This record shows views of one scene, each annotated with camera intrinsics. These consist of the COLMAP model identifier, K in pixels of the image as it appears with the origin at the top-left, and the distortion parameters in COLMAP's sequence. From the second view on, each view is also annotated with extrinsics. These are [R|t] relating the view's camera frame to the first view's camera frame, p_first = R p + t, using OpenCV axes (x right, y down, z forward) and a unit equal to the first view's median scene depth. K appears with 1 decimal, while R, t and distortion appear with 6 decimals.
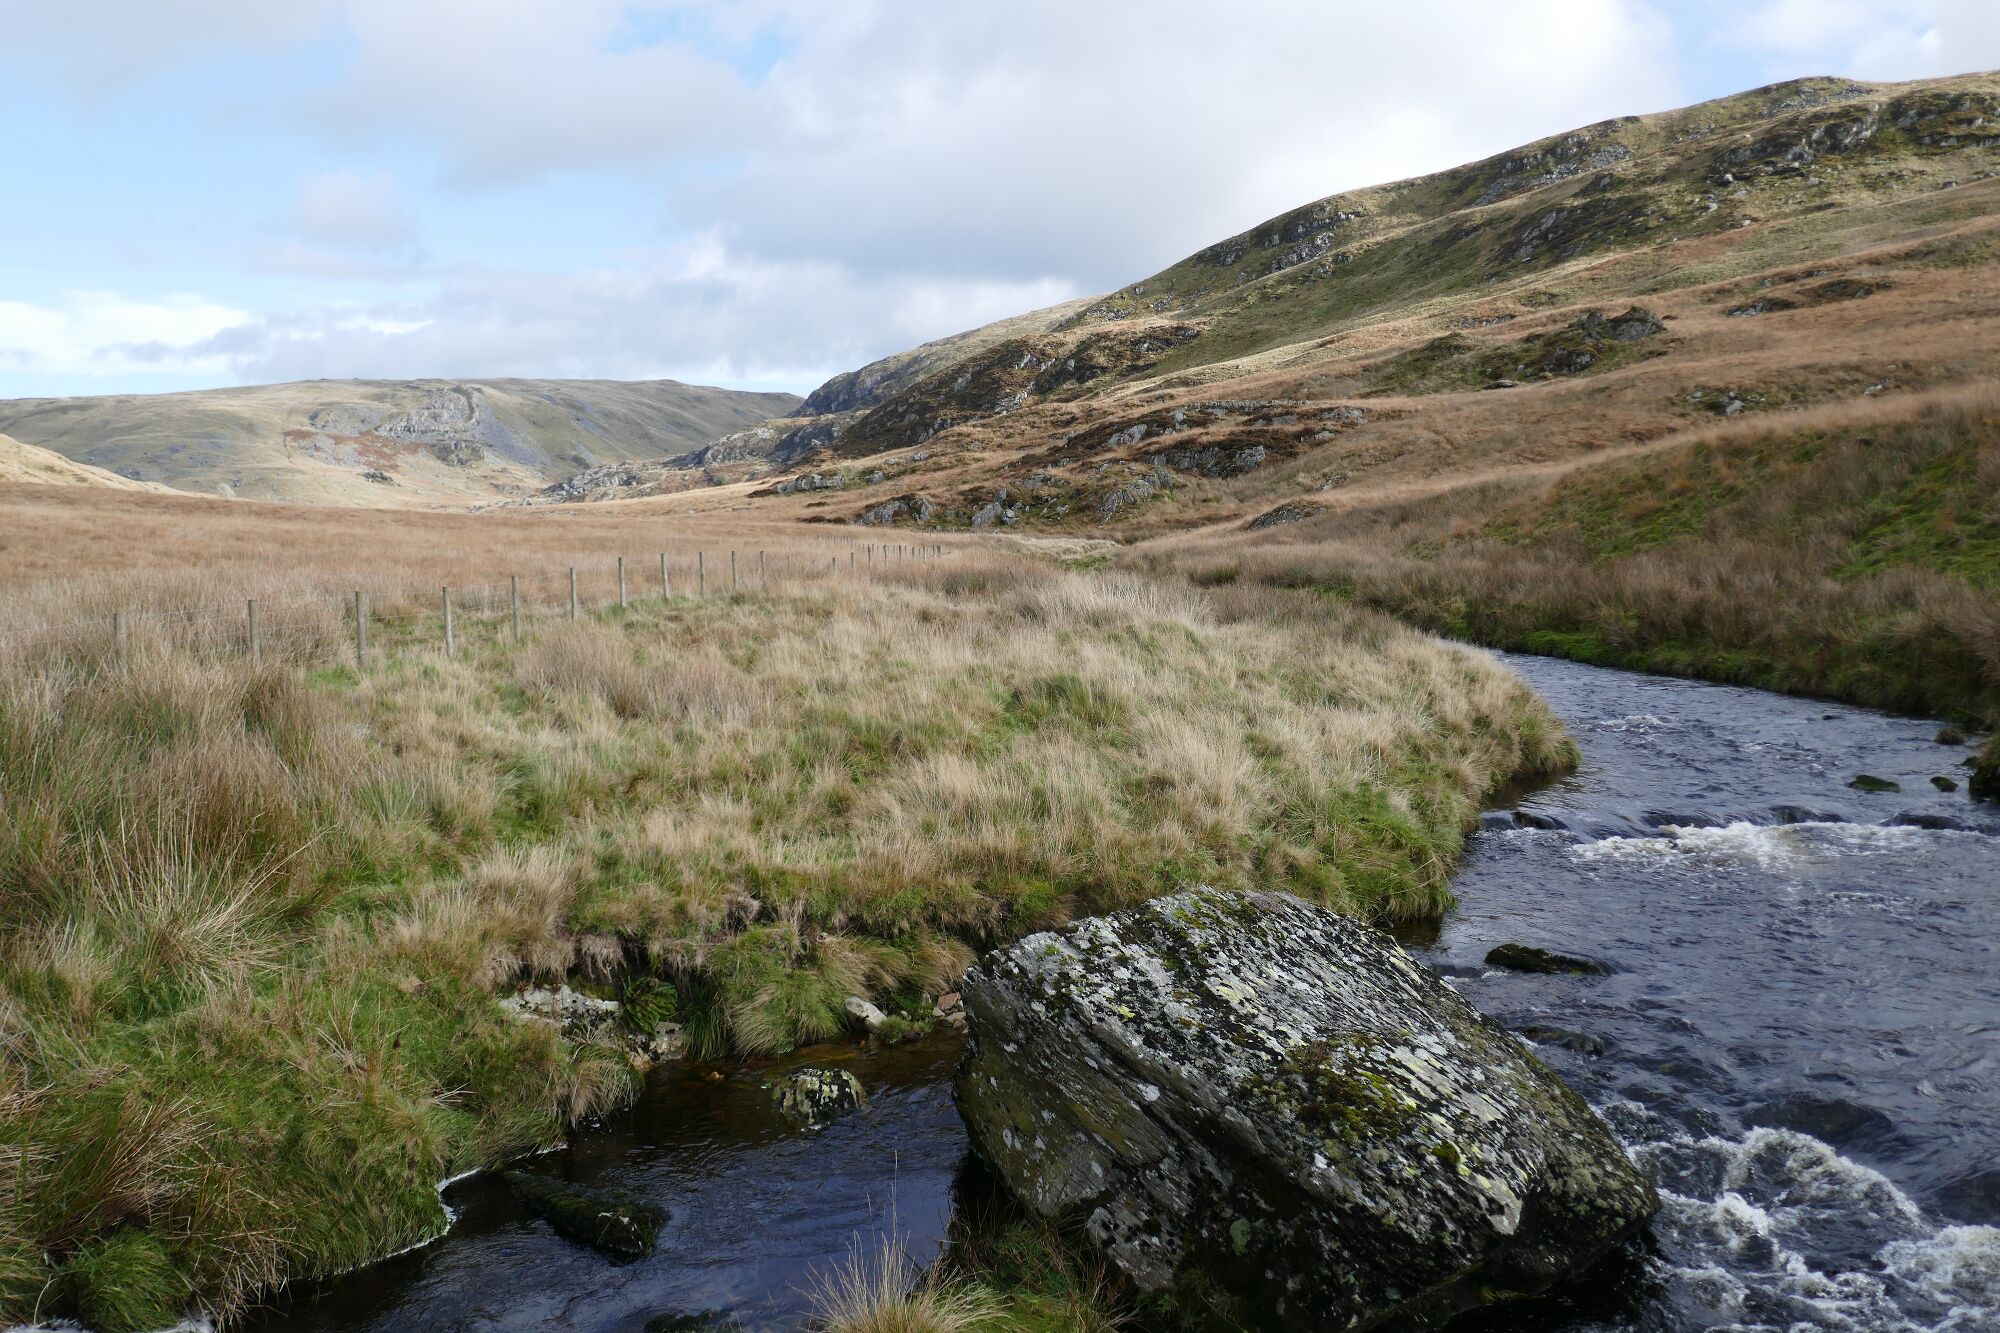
lens RADIAL K [[1796.7, 0, 1003.5], [0, 1796.7, 672.0], [0, 0, 1]] dist [-0.005276, 0.002543]
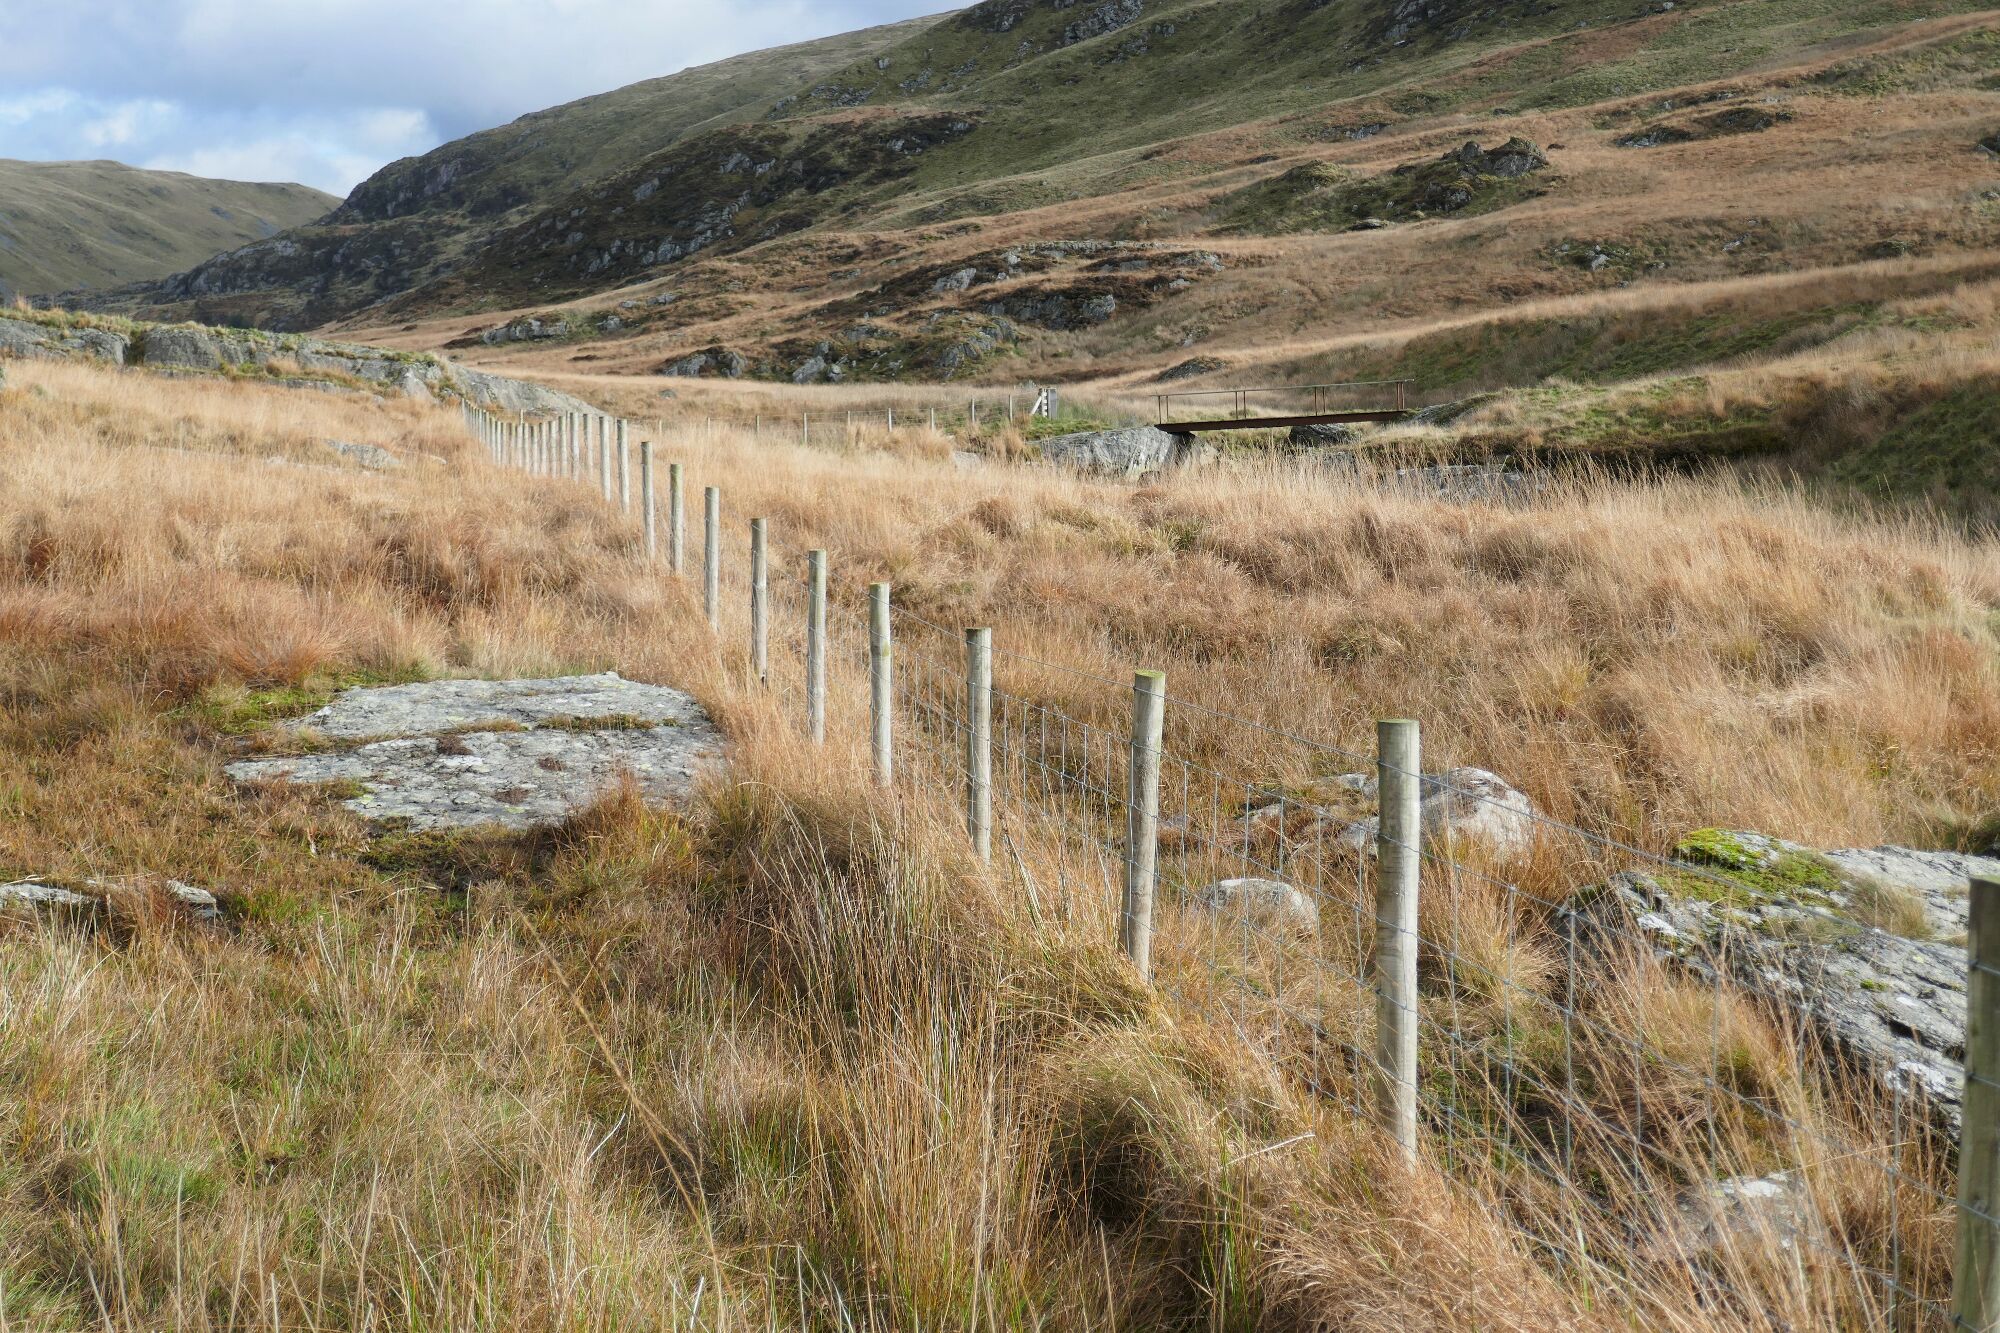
lens RADIAL K [[2840.7, 0, 999.2], [0, 2840.7, 662.3], [0, 0, 1]] dist [0.009566, 0.000000]
pose [[0.990307, -0.011386, 0.138427, -0.101382], [0.009502, 0.999853, 0.014259, 0.034495], [-0.138569, -0.012805, 0.990270, -0.371561]]
